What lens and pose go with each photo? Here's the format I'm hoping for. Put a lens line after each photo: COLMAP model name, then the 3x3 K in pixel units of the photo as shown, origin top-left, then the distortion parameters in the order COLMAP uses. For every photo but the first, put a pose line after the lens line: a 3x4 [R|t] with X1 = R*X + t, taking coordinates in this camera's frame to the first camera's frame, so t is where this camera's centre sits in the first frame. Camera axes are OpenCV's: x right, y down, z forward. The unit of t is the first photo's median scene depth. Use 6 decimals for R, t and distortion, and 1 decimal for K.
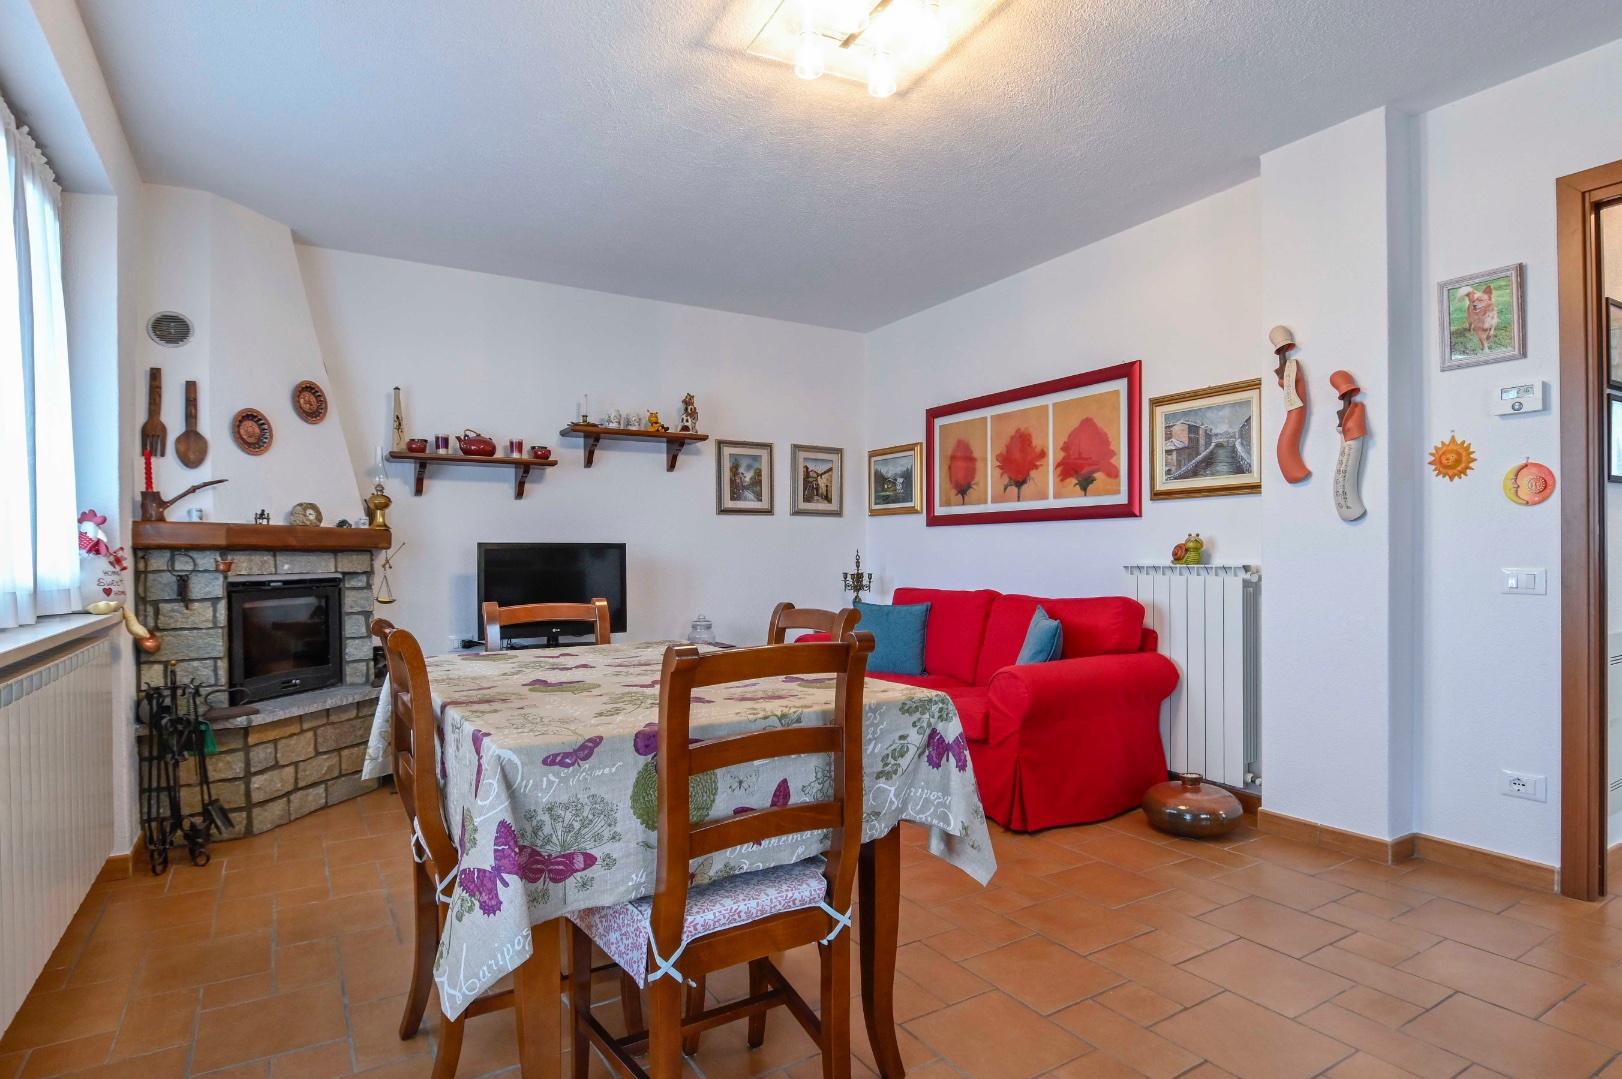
lens RADIAL K [[856.2, 0, 798.6], [0, 856.2, 562.5], [0, 0, 1]] dist [0.012667, -0.026585]
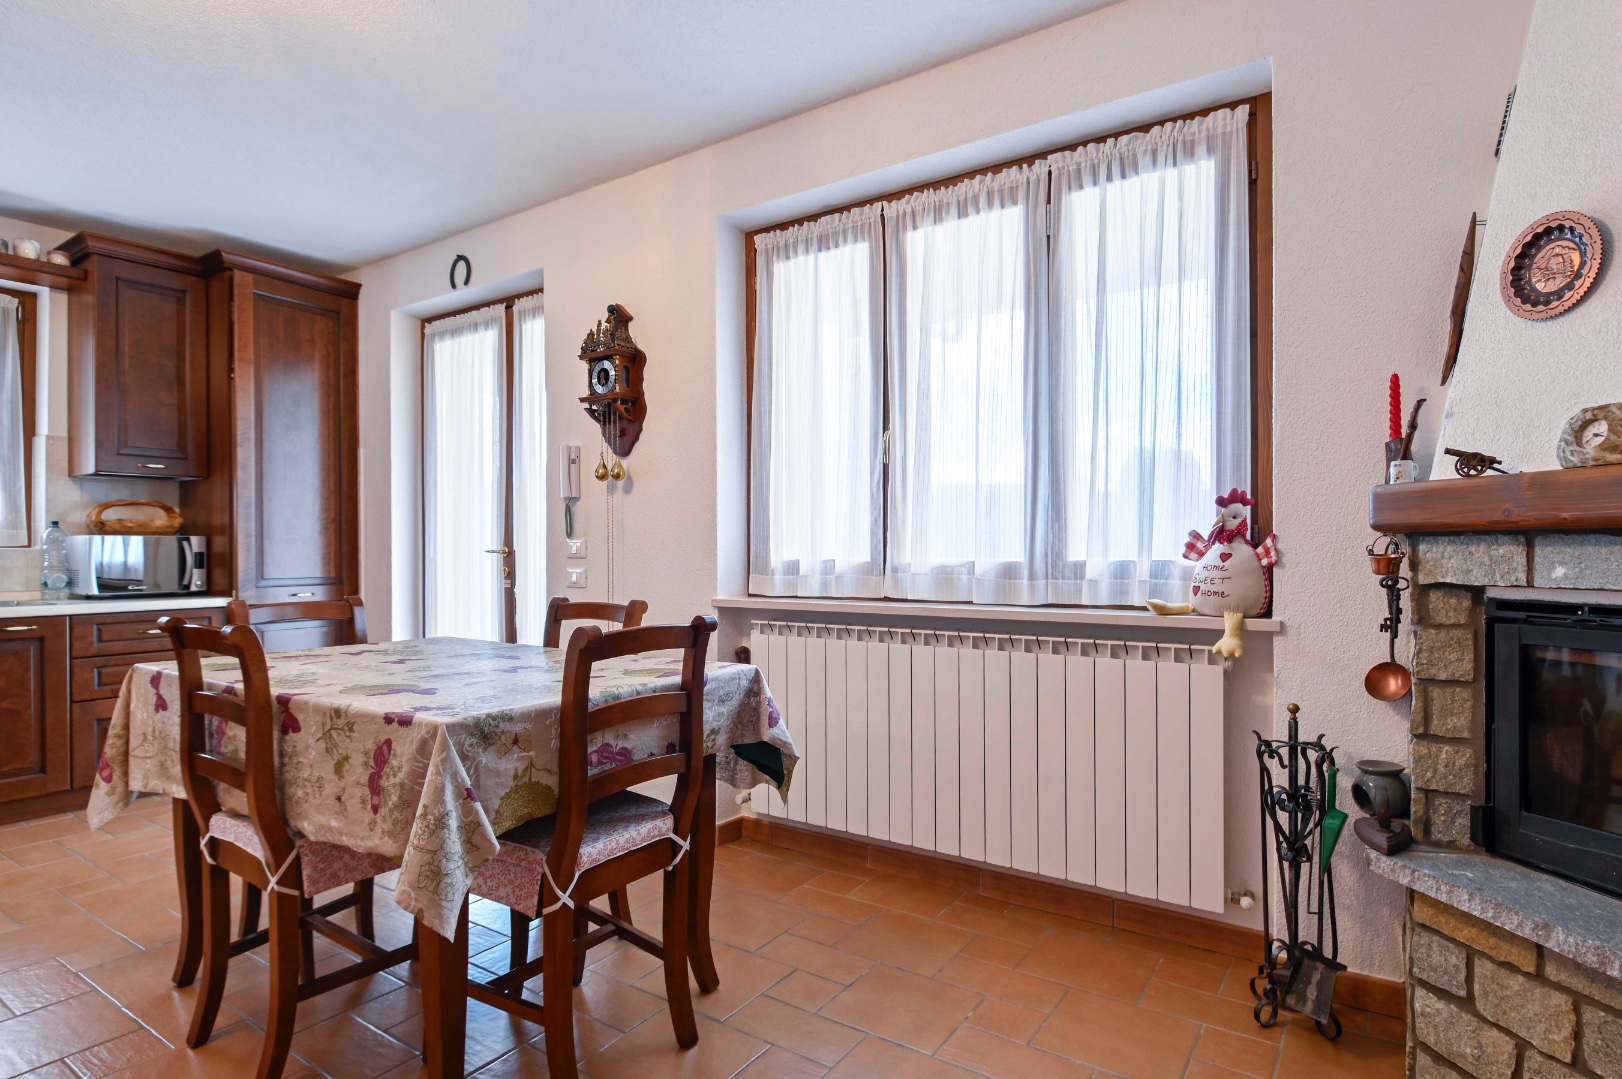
lens RADIAL K [[853.1, 0, 787.0], [0, 853.1, 549.8], [0, 0, 1]] dist [0.016125, -0.023621]
pose [[-0.912988, 0.011180, -0.407832, -0.086120], [0.006973, 0.999906, 0.011800, -0.012290], [0.407926, 0.007930, -0.912981, 1.138855]]
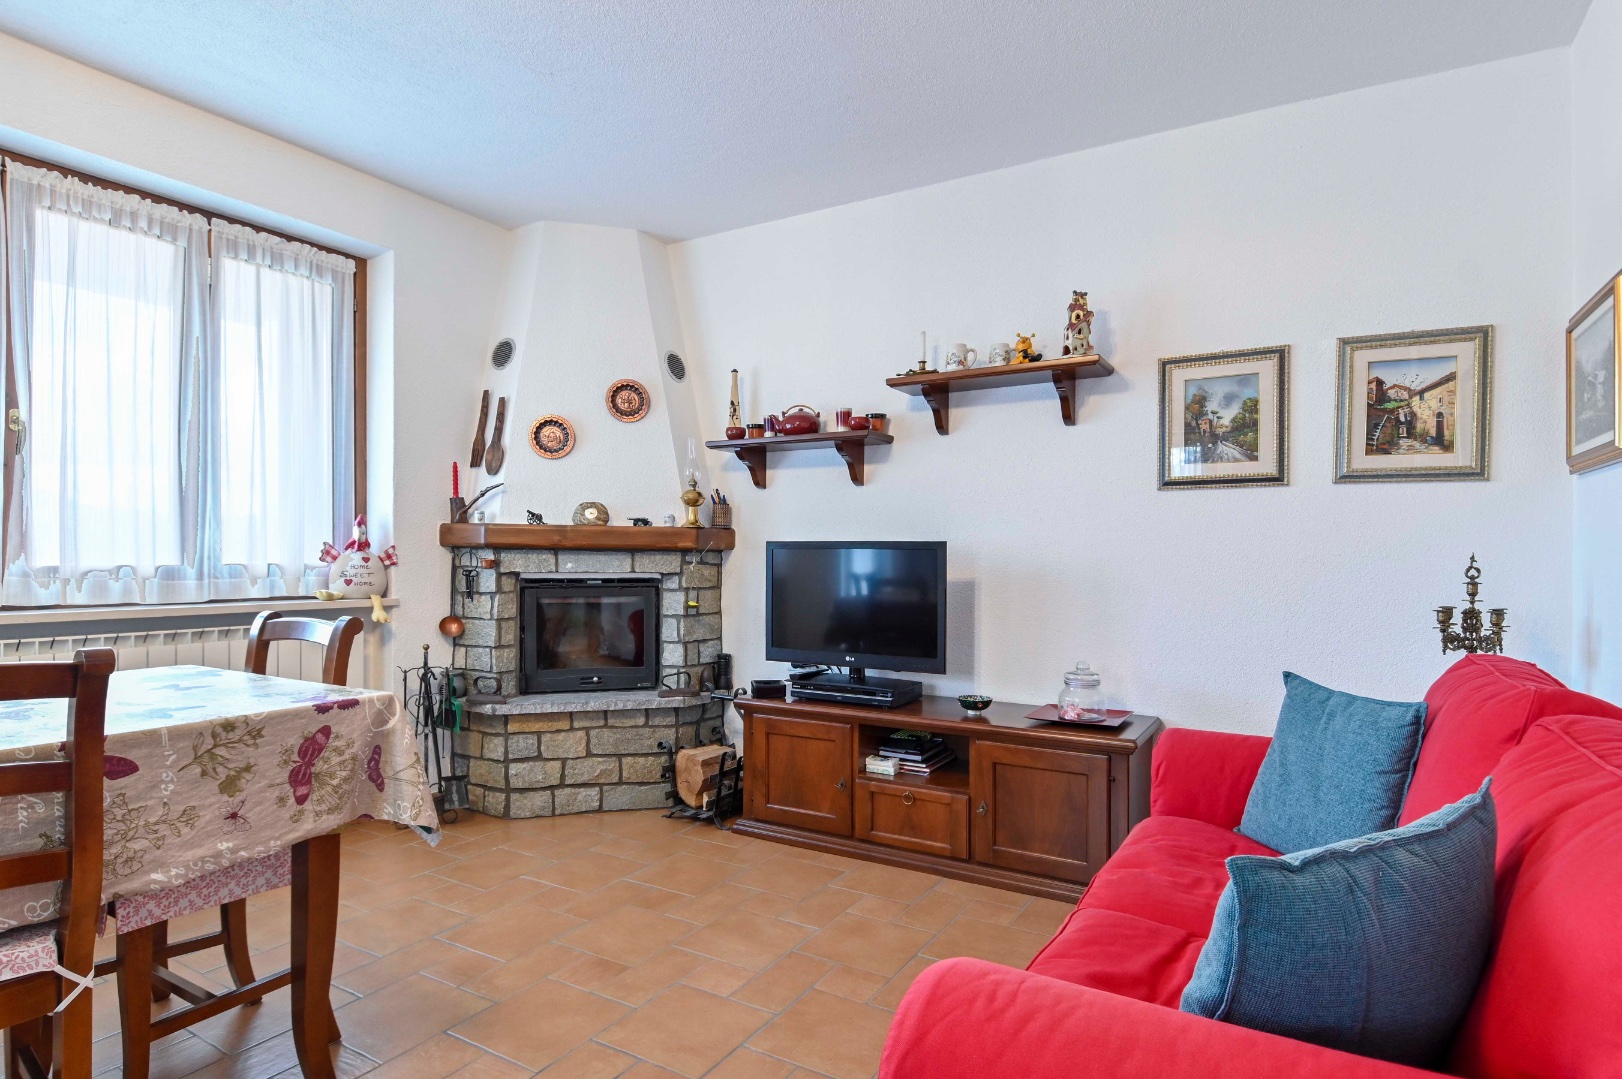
lens RADIAL K [[867.5, 0, 812.8], [0, 867.5, 564.1], [0, 0, 1]] dist [0.023171, -0.031842]
pose [[0.470477, 0.019226, -0.882203, 0.422320], [-0.018053, 0.999763, 0.012161, -0.013622], [0.882228, 0.010205, 0.470712, 0.716505]]
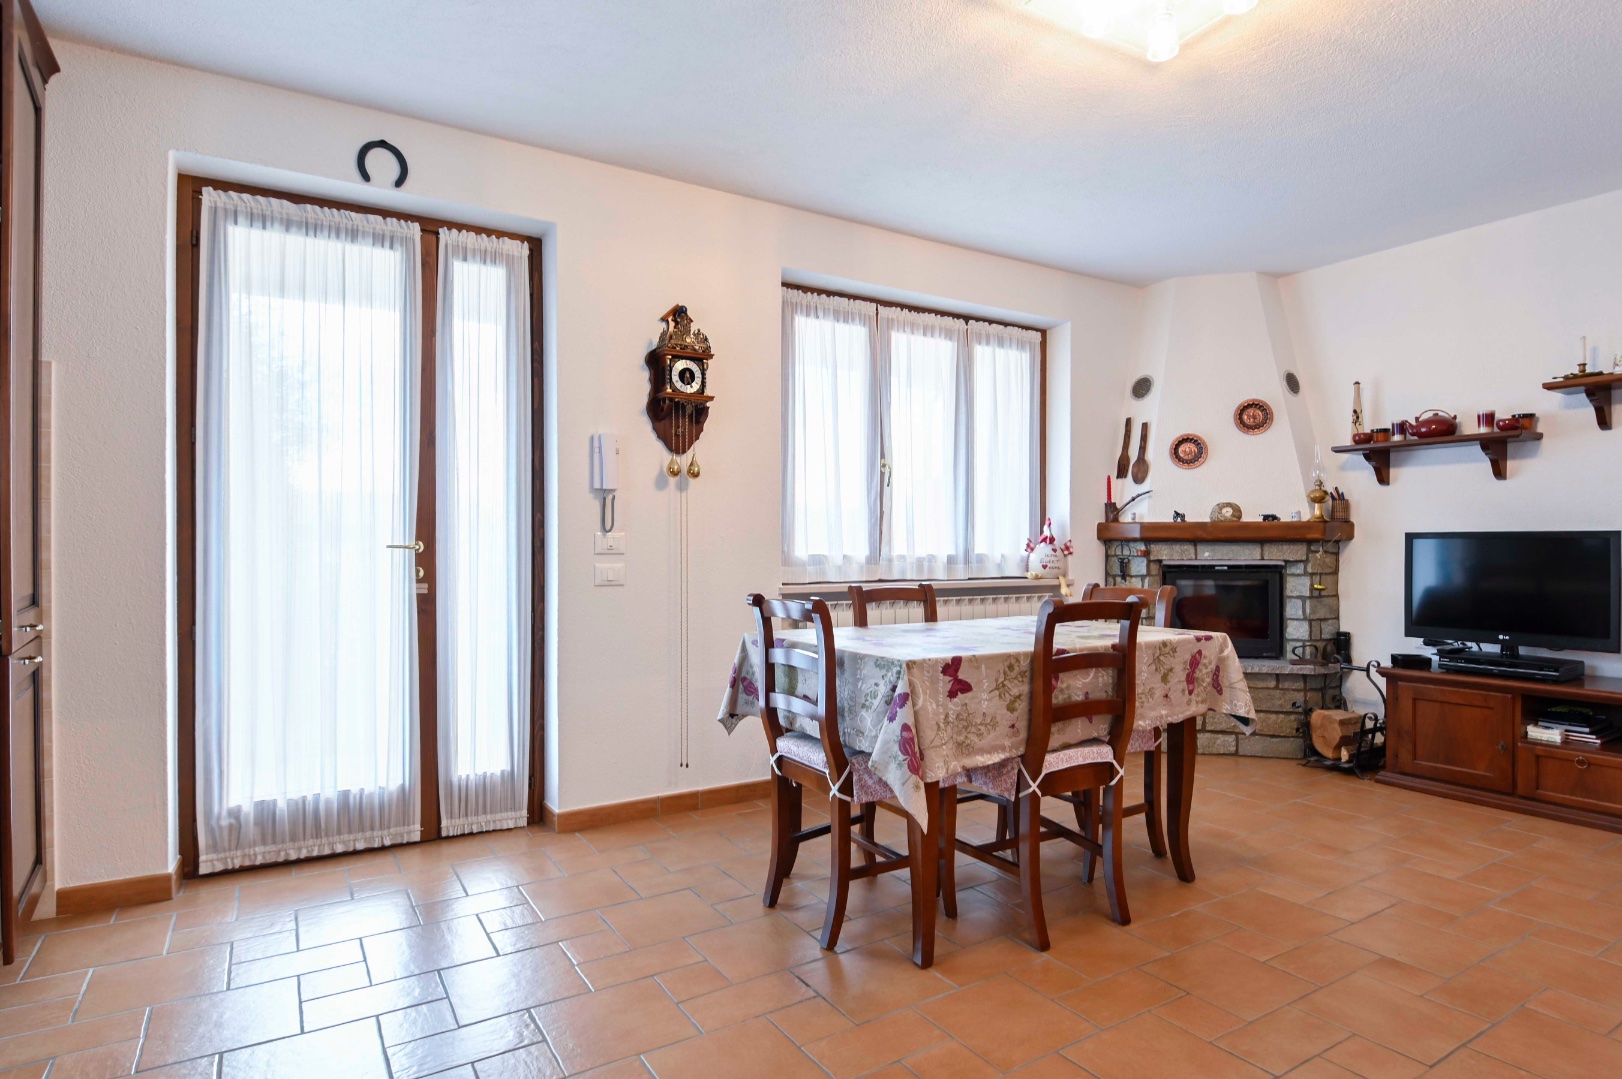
lens RADIAL K [[866.8, 0, 805.0], [0, 866.8, 551.2], [0, 0, 1]] dist [0.022912, -0.030734]
pose [[-0.001506, 0.013285, -0.999911, 0.642446], [-0.008201, 0.999878, 0.013297, -0.010960], [0.999965, 0.008220, -0.001397, 0.380351]]
